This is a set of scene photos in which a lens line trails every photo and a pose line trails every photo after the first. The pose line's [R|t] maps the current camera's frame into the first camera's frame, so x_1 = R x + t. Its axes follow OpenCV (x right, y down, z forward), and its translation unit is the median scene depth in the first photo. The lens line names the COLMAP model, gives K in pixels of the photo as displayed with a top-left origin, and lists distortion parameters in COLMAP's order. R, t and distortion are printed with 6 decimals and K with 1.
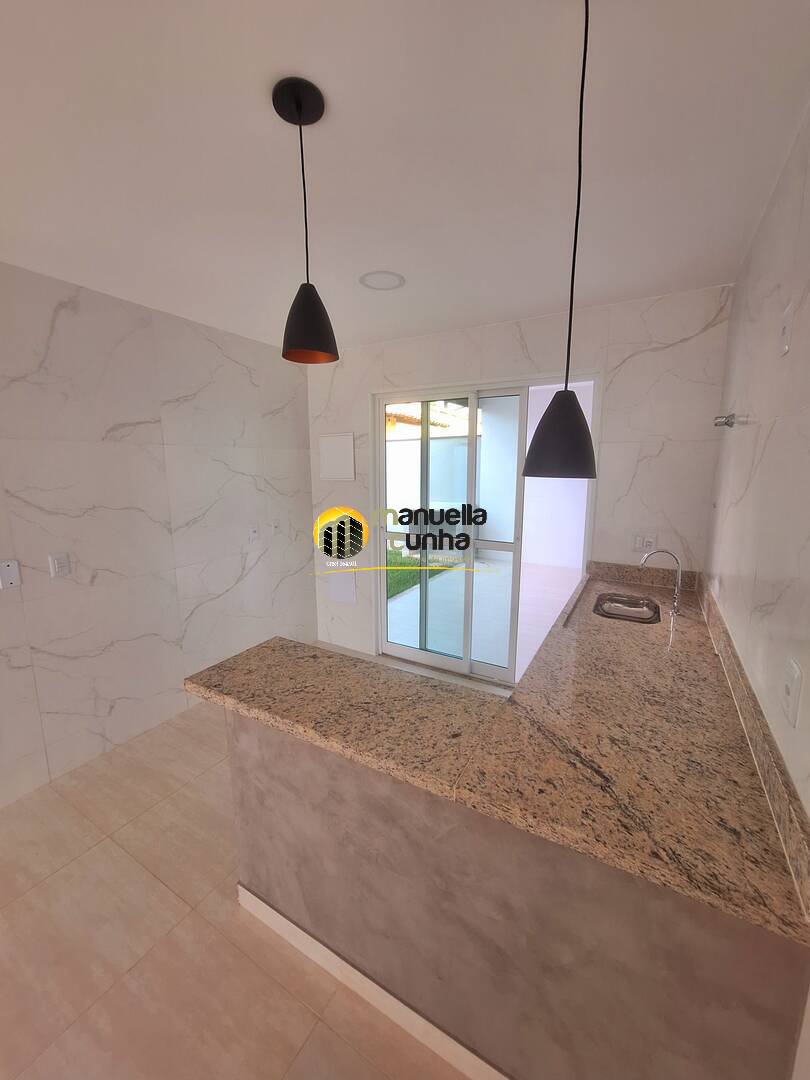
lens RADIAL K [[429.4, 0, 406.6], [0, 429.4, 537.2], [0, 0, 1]] dist [-0.001512, 0.001678]
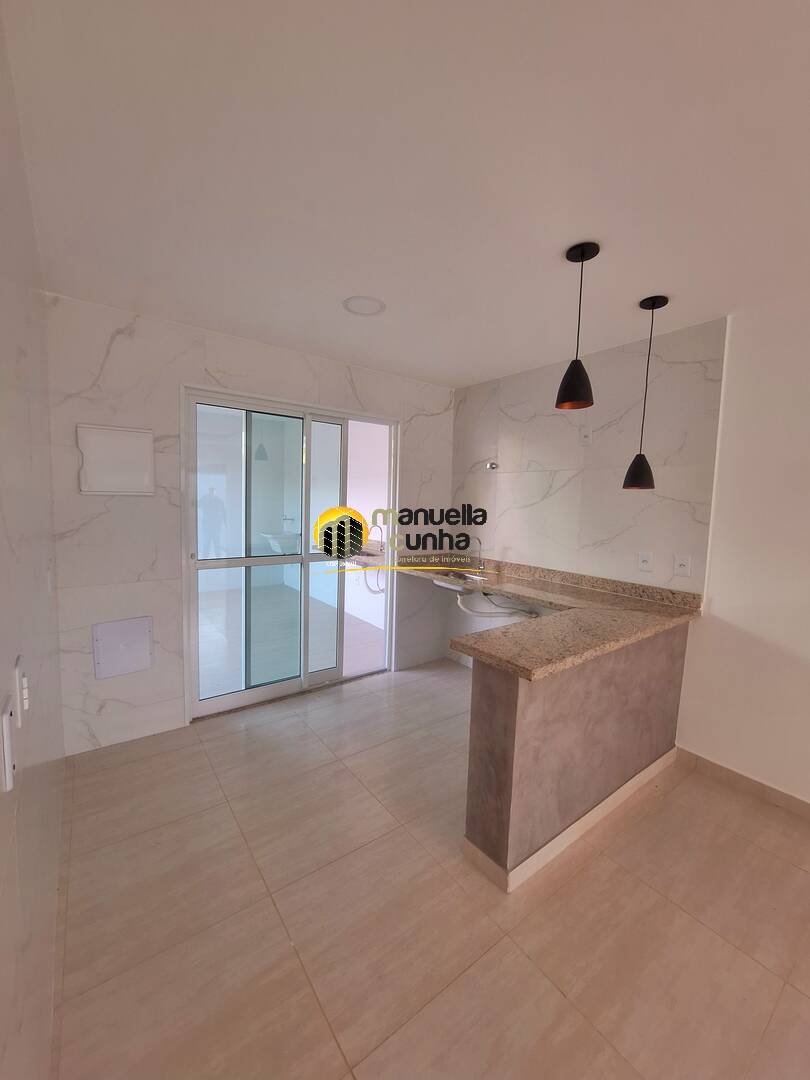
lens RADIAL K [[429.4, 0, 405.0], [0, 429.4, 538.1], [0, 0, 1]] dist [-0.001512, 0.001678]
pose [[0.390387, -0.066132, 0.918272, -1.075457], [0.126541, 0.991805, 0.017630, -0.031160], [-0.911913, 0.109317, 0.395556, 0.568152]]
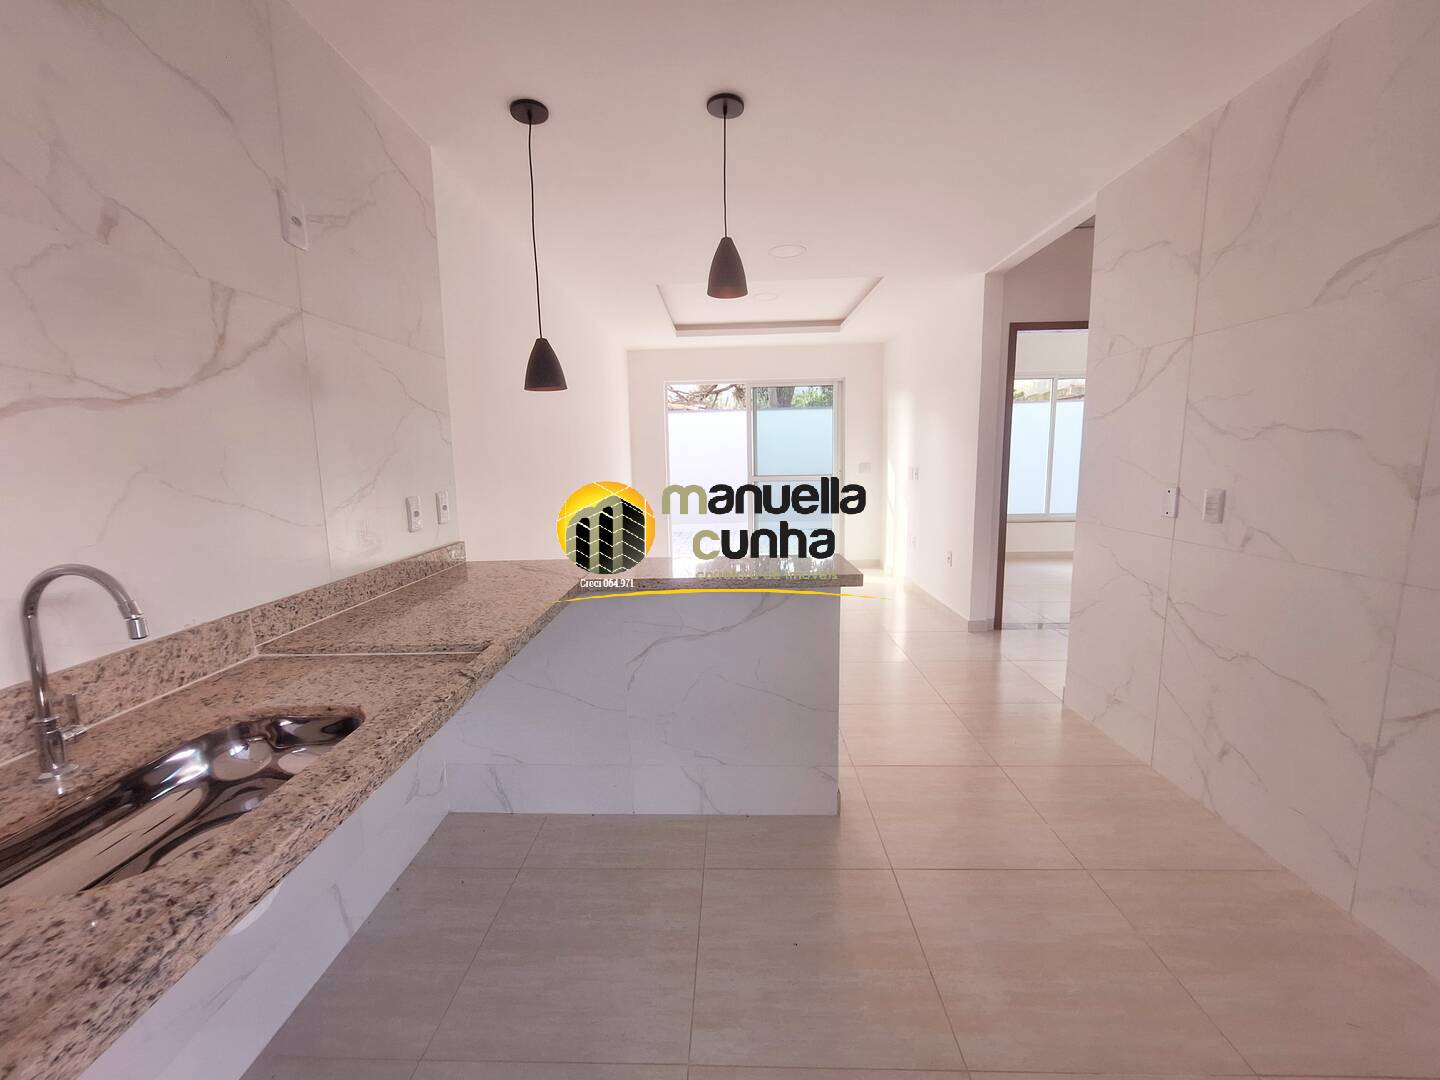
lens RADIAL K [[572.5, 0, 717.7], [0, 572.5, 539.0], [0, 0, 1]] dist [-0.001512, 0.001678]
pose [[-0.876718, 0.094334, -0.471663, 0.391963], [-0.055626, 0.954117, 0.294222, -0.125489], [0.477777, 0.284186, -0.831245, 1.506490]]
